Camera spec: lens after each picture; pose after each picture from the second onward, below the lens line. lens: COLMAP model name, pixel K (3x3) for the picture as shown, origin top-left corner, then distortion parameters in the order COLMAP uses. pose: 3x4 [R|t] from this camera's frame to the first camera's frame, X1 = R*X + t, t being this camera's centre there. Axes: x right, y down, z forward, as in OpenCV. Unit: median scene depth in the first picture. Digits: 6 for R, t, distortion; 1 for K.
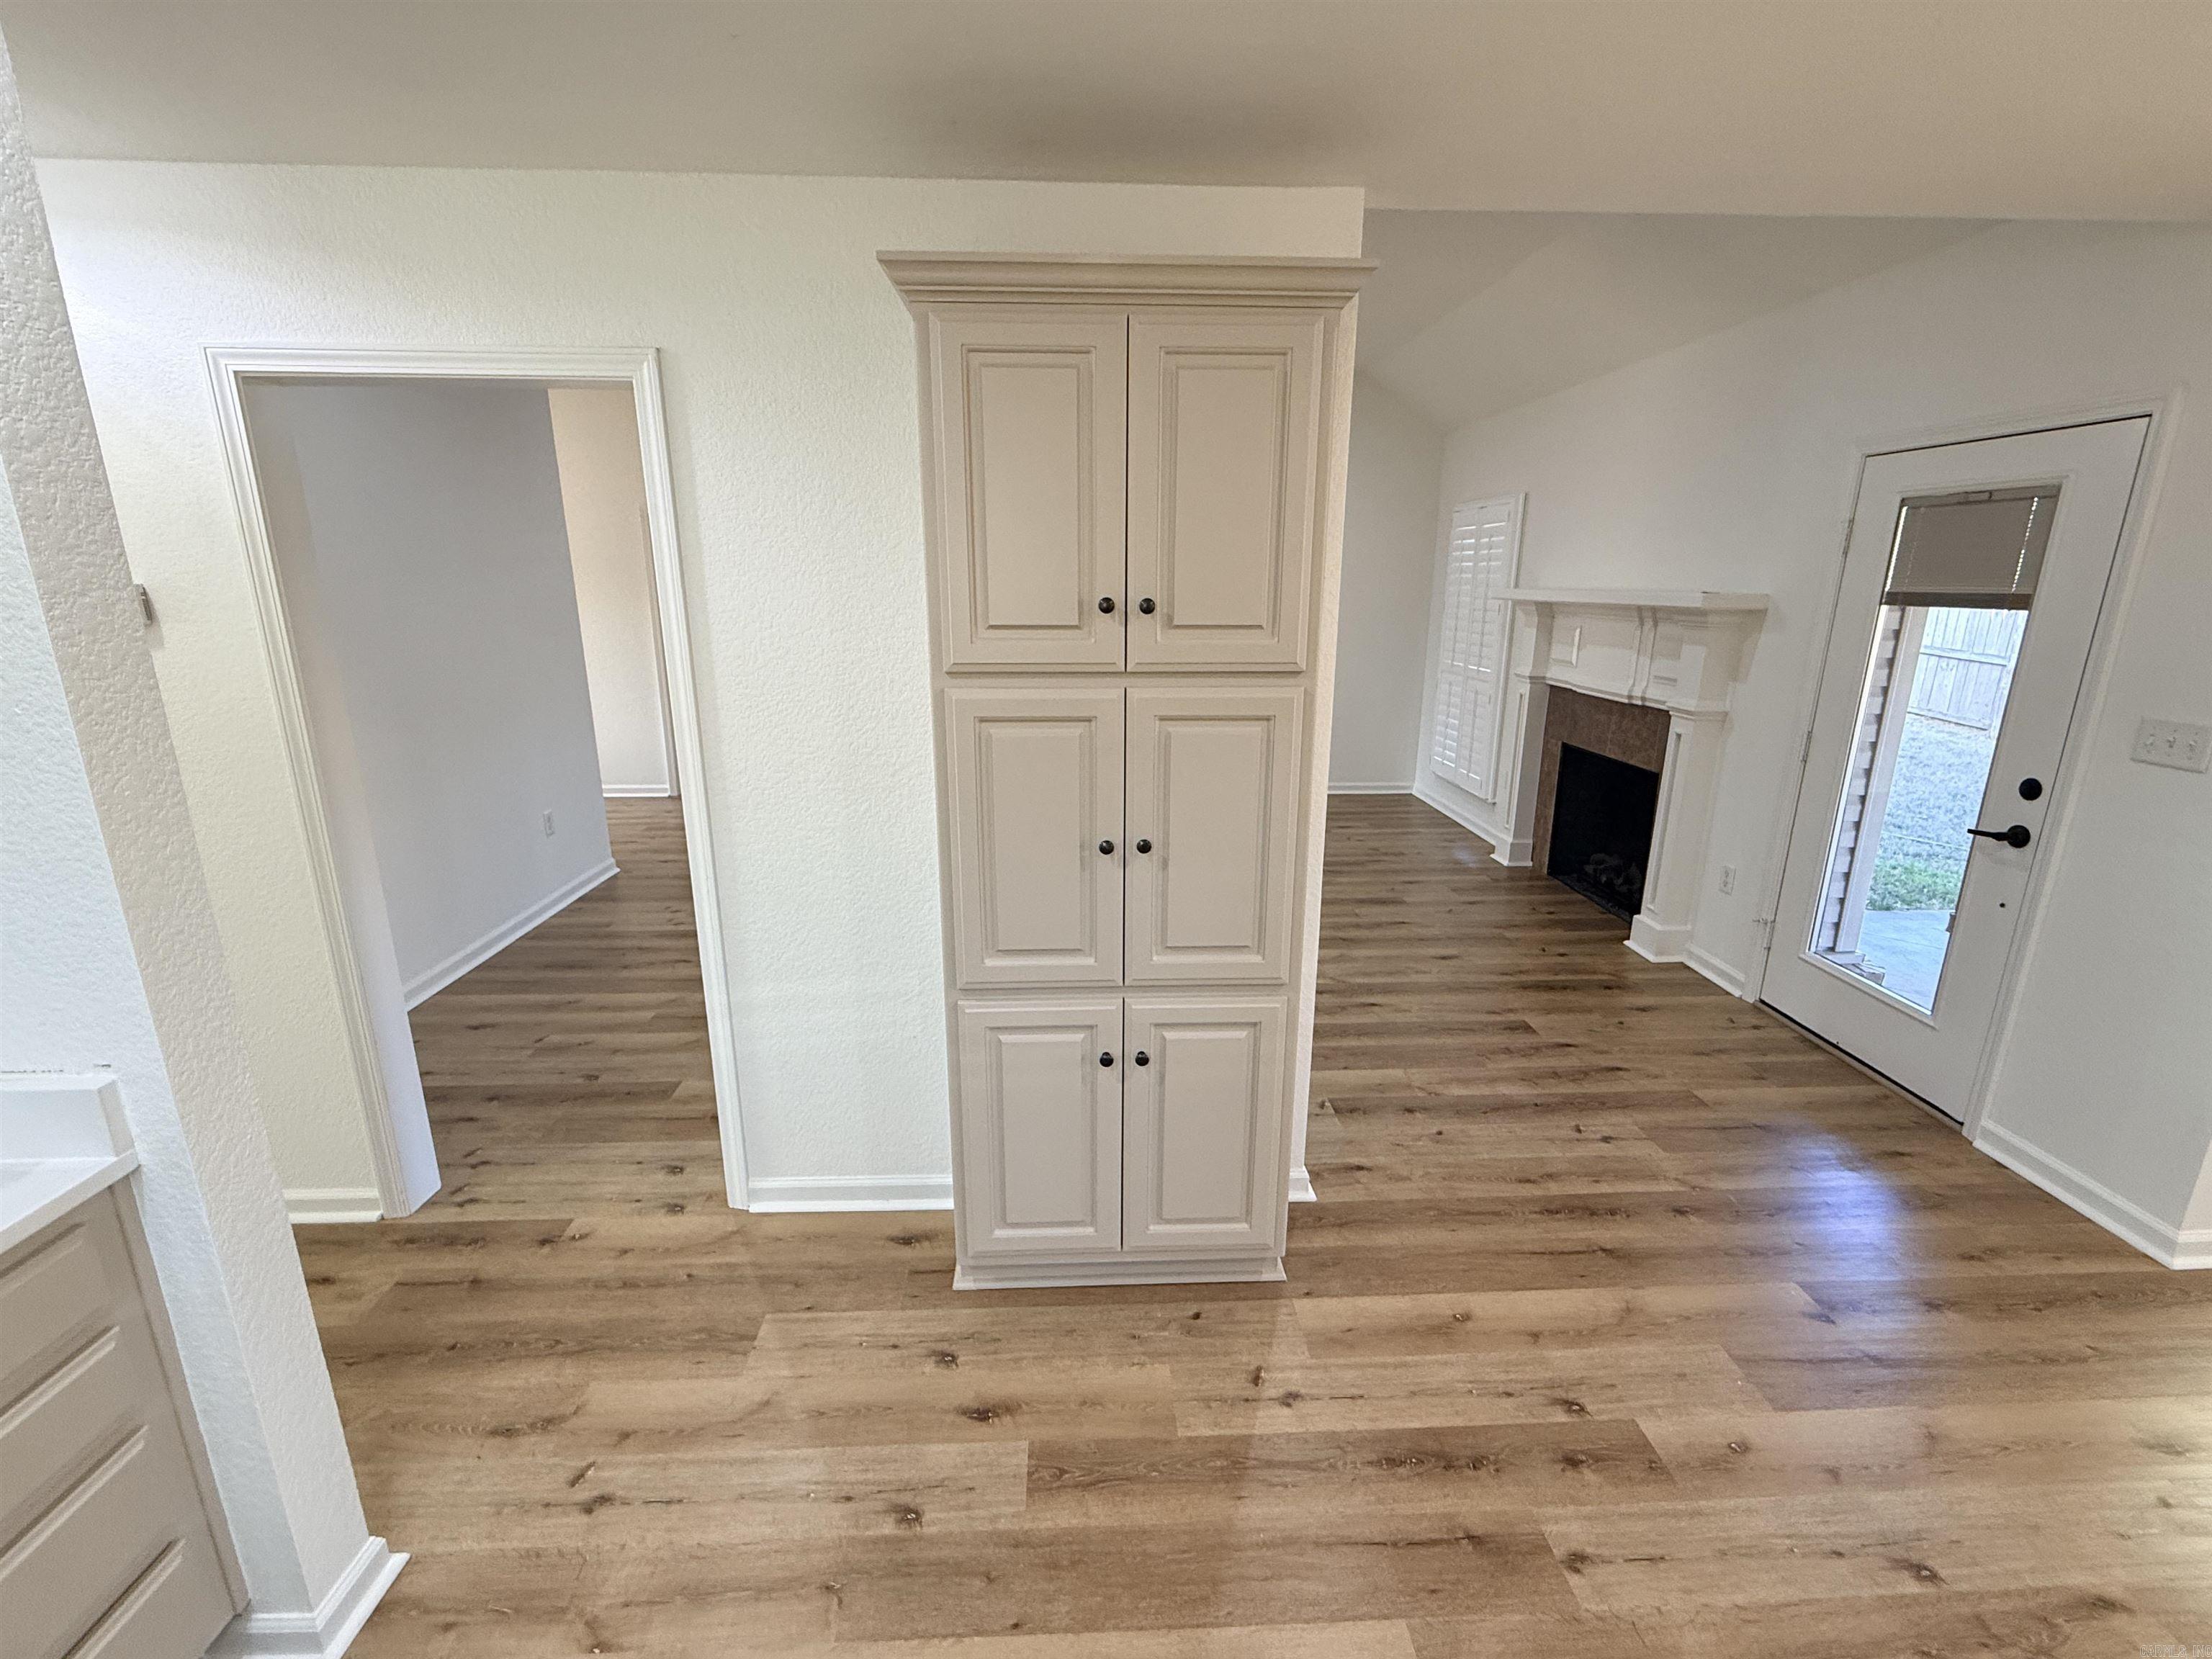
lens RADIAL K [[966.2, 0, 1107.2], [0, 966.2, 826.6], [0, 0, 1]] dist [-0.000129, -0.000919]
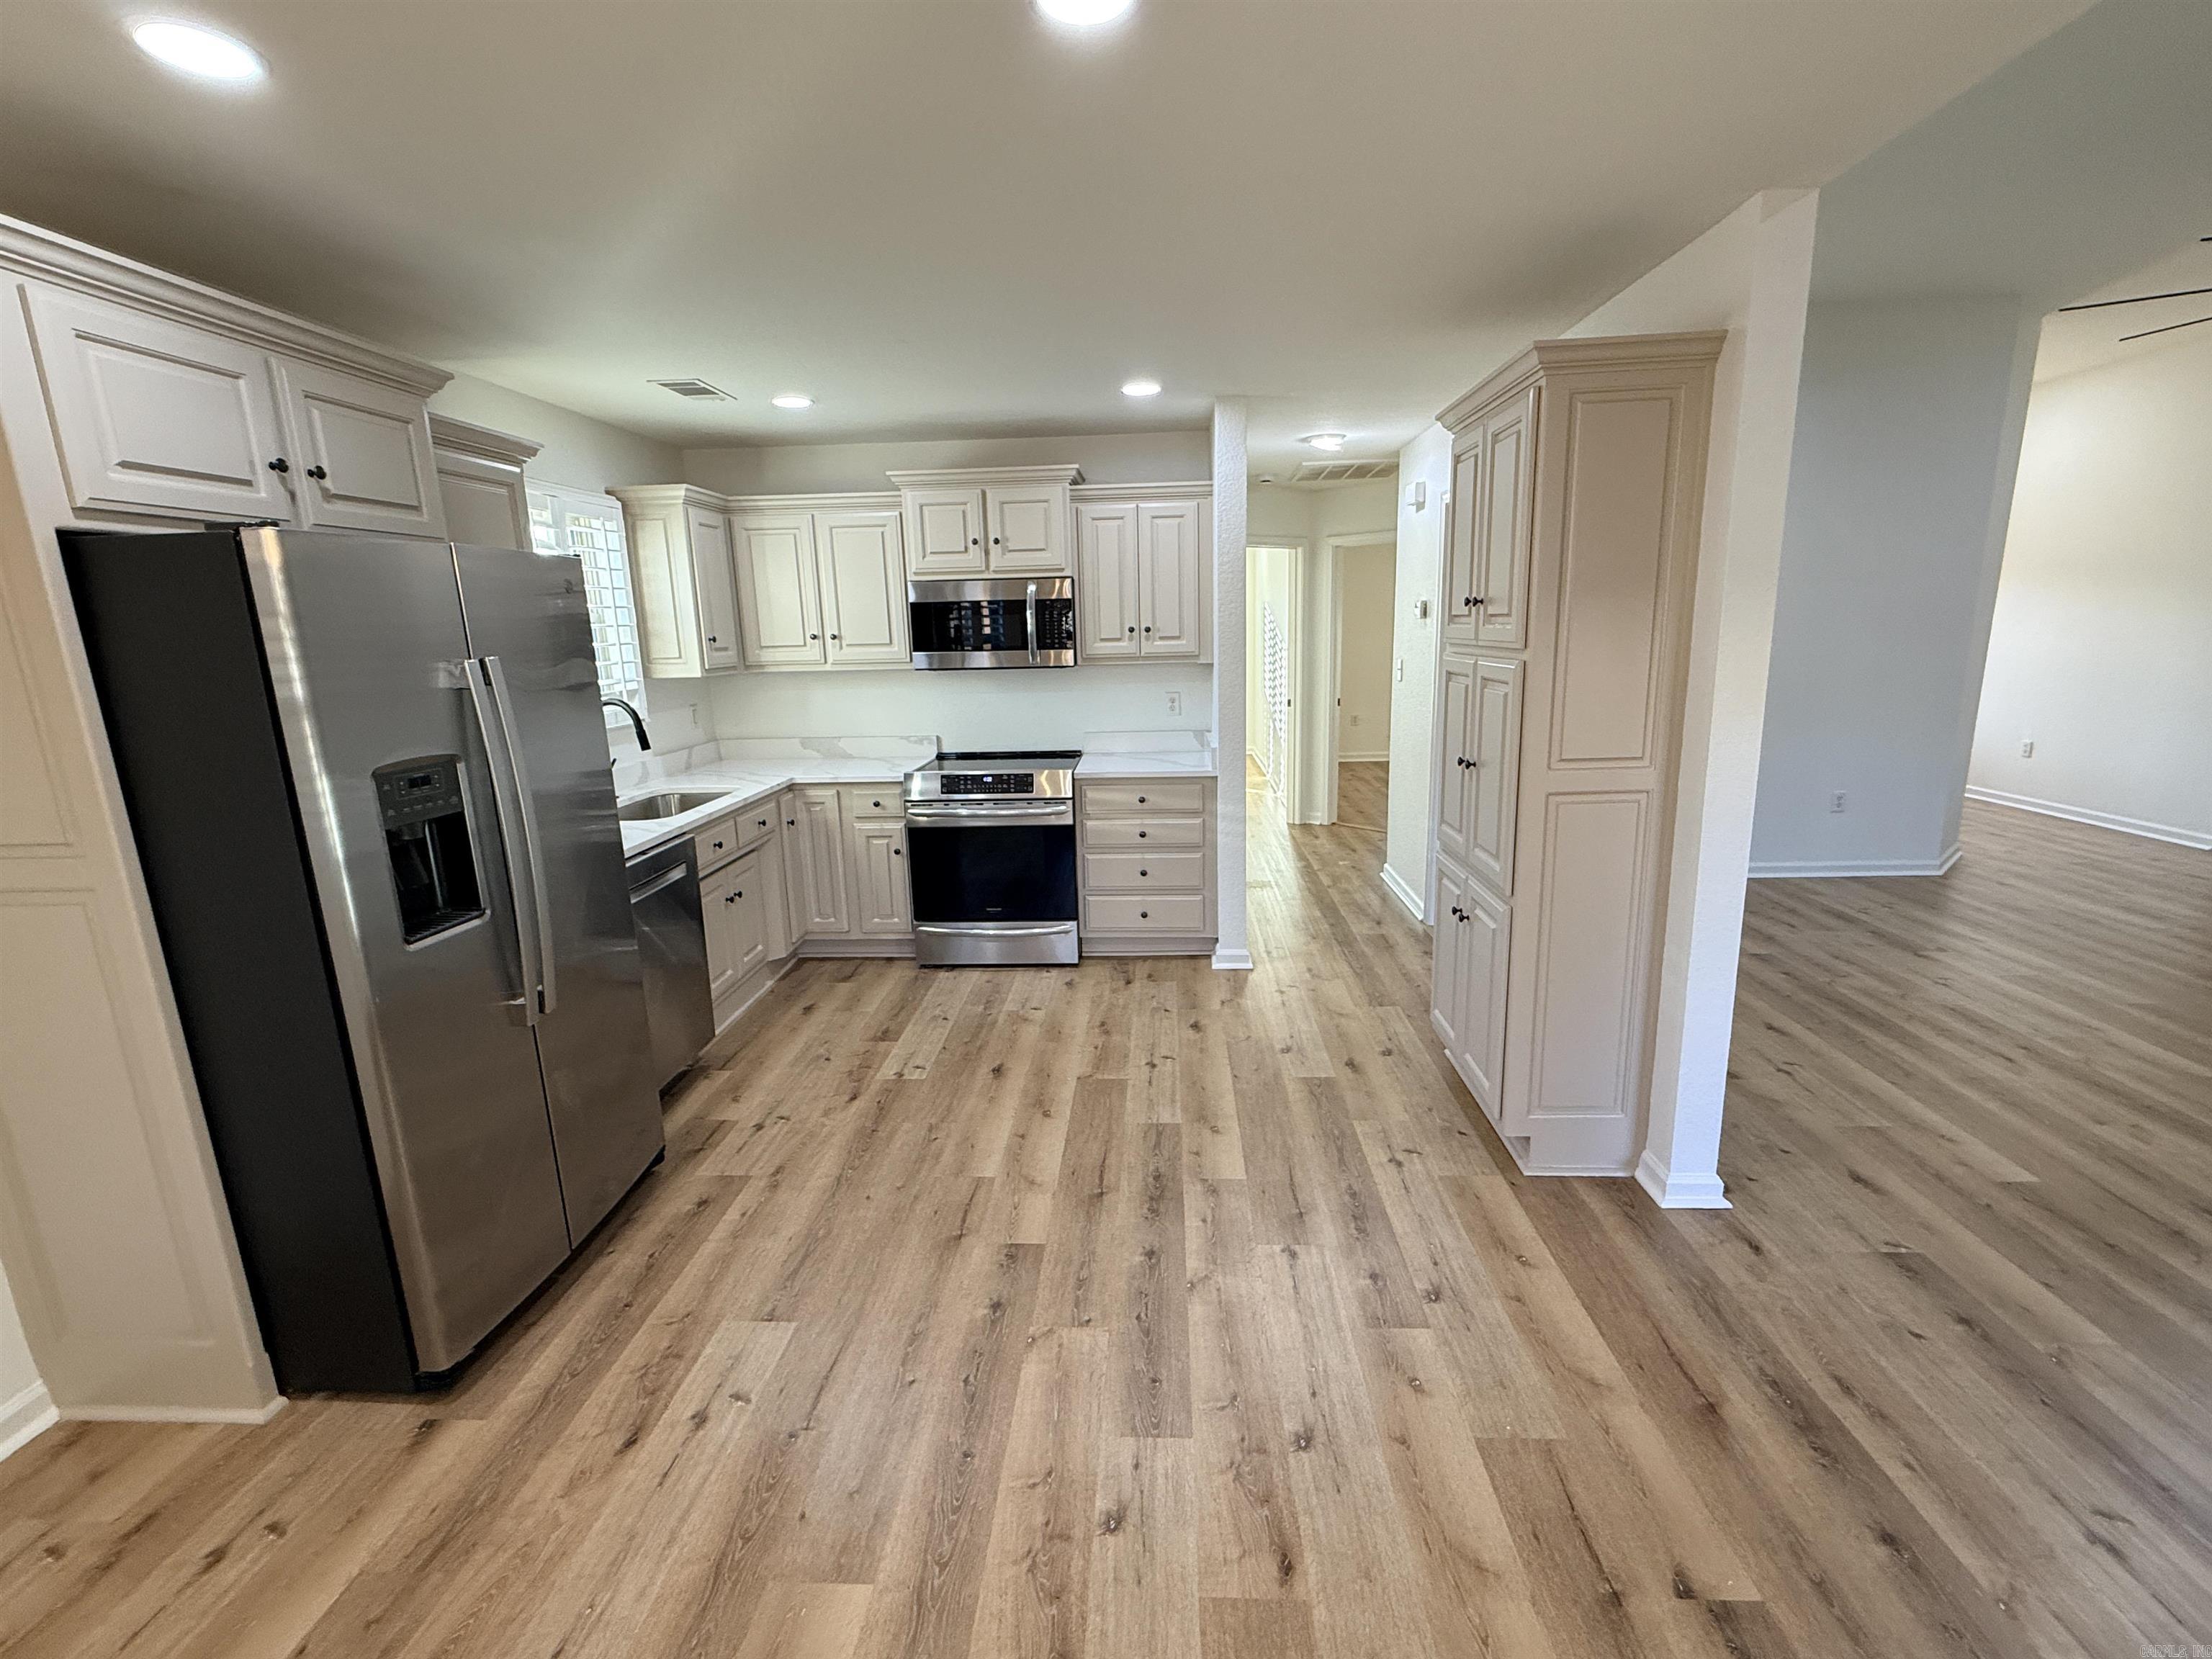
lens RADIAL K [[966.2, 0, 1113.3], [0, 966.2, 831.9], [0, 0, 1]] dist [-0.000129, -0.000919]
pose [[-0.094435, 0.212702, -0.972543, 1.258905], [-0.223095, 0.947542, 0.228897, -0.080711], [0.970212, 0.238585, -0.042029, 0.456740]]
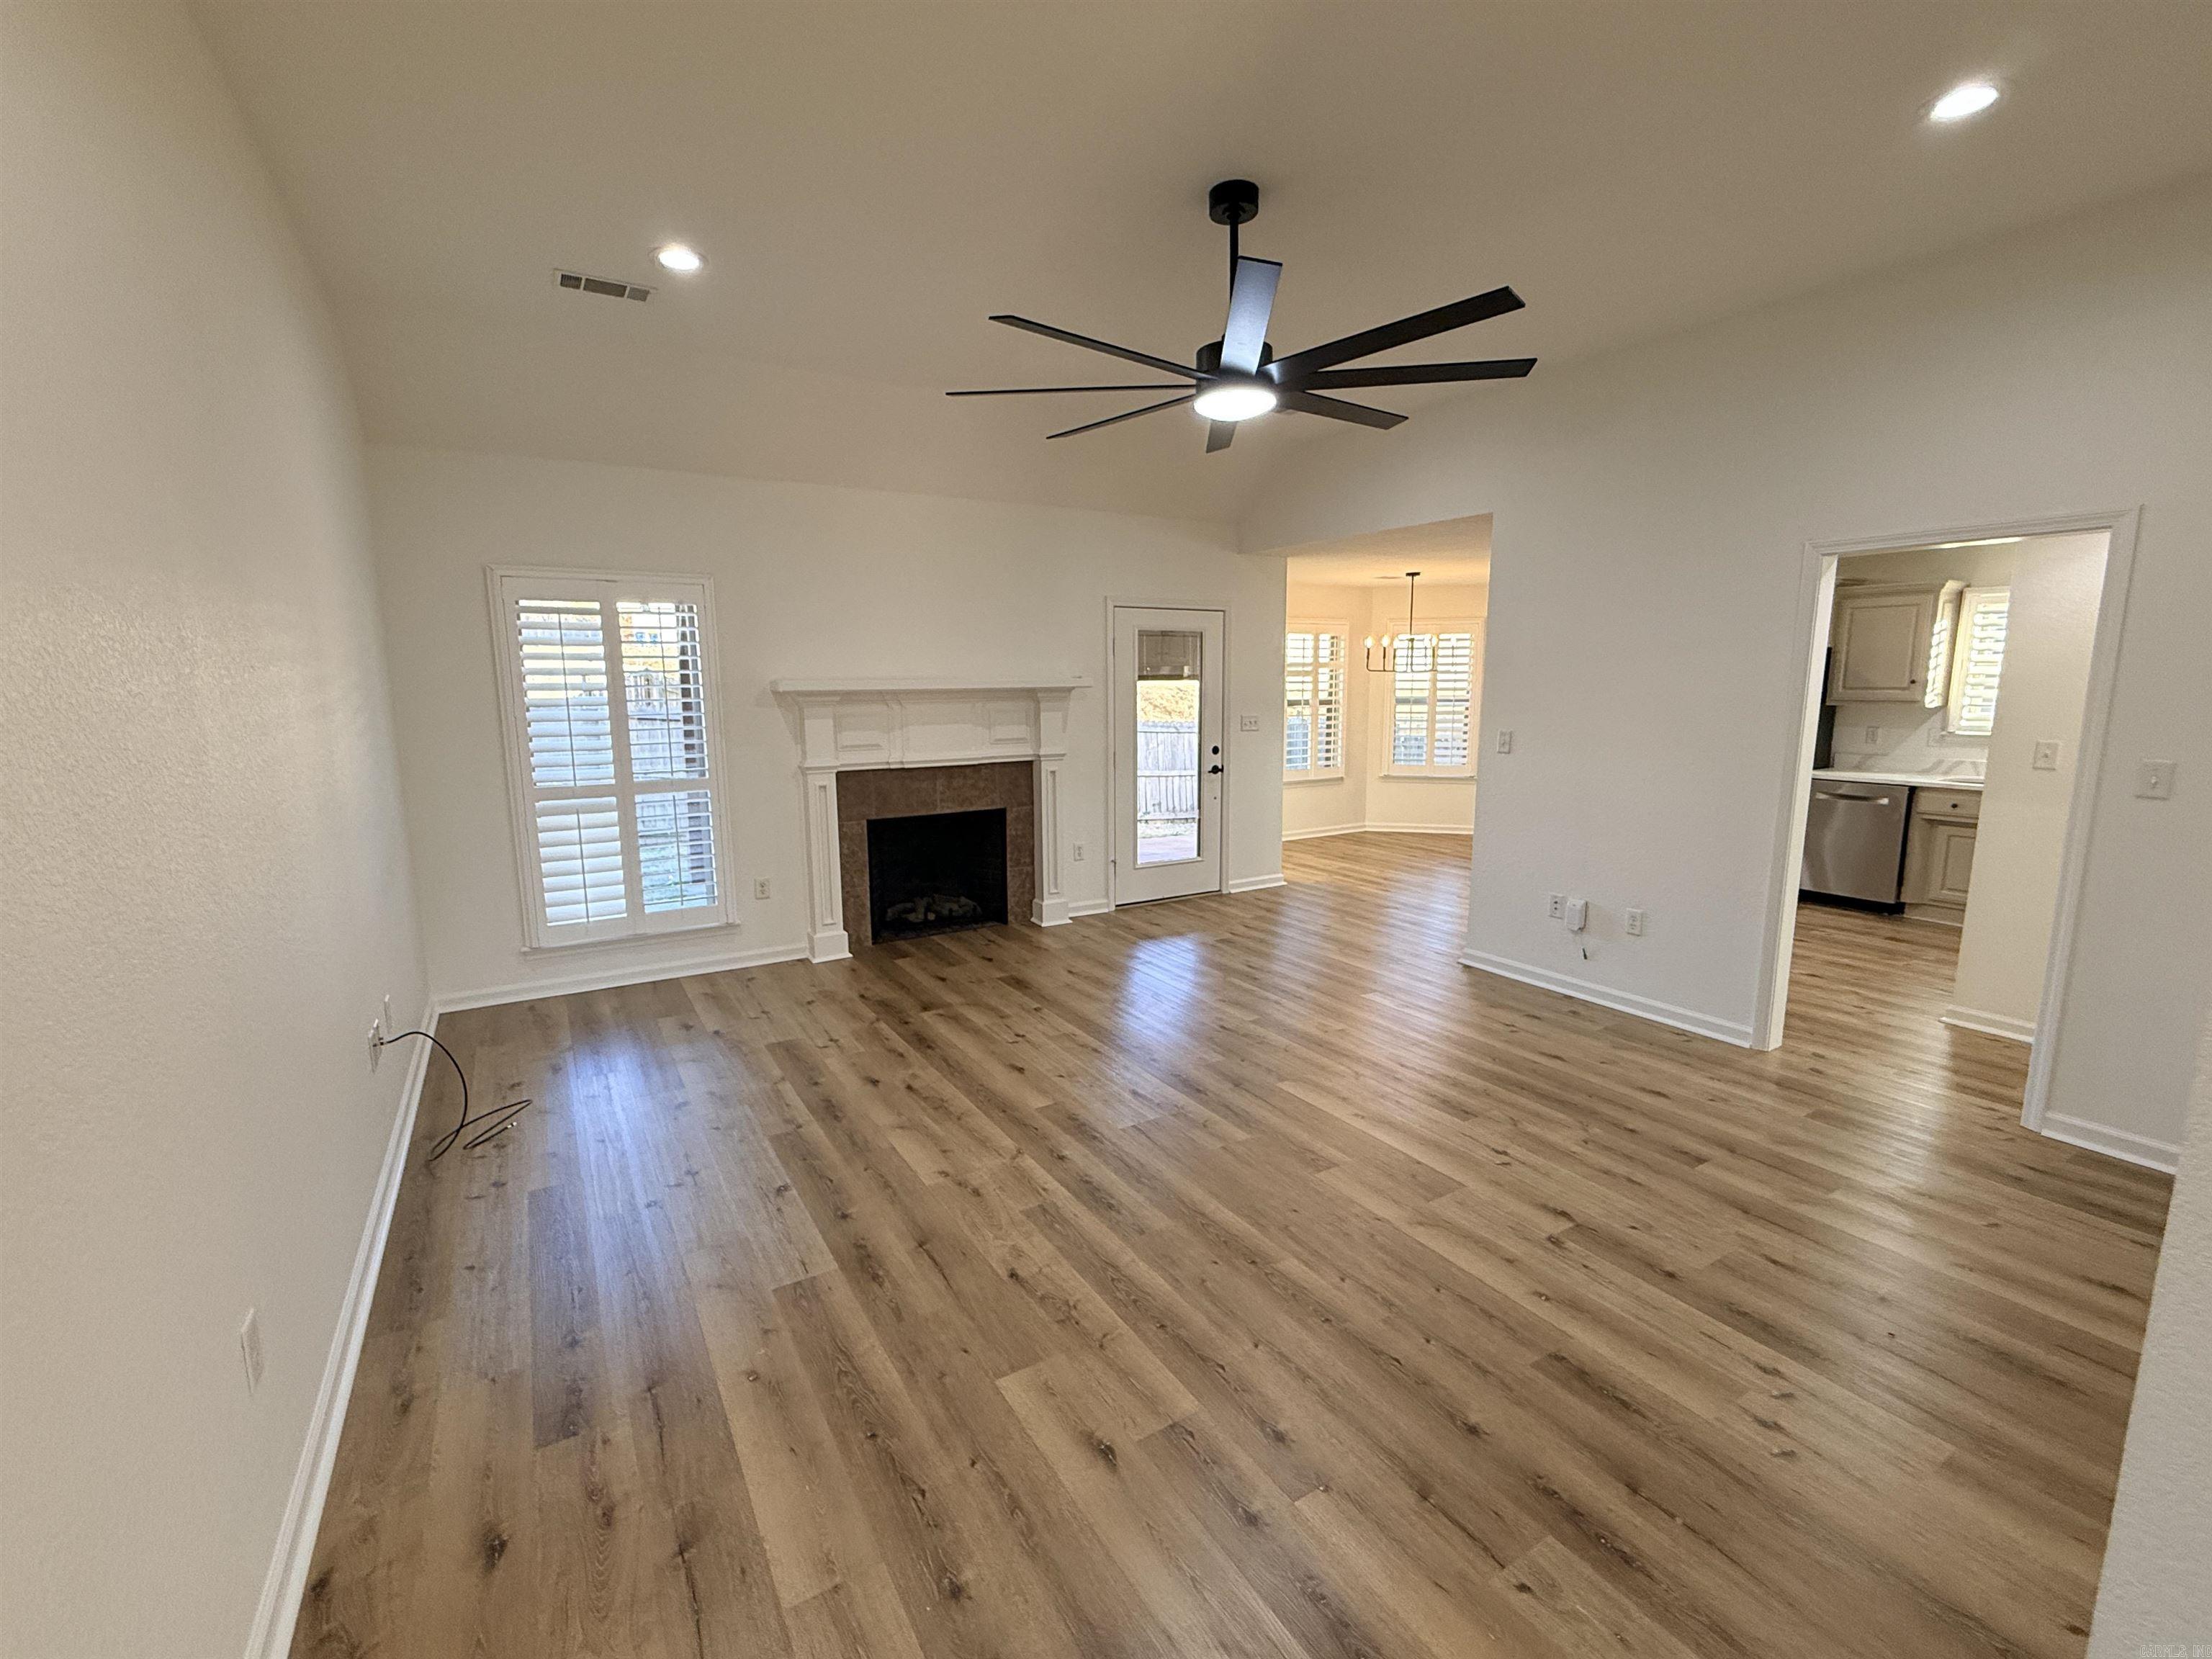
lens RADIAL K [[966.2, 0, 1108.8], [0, 966.2, 829.9], [0, 0, 1]] dist [-0.000129, -0.000919]
pose [[-0.481089, -0.138196, 0.865711, -1.306046], [0.223886, 0.935384, 0.273735, -0.693938], [-0.847602, 0.325512, -0.419063, 2.739451]]
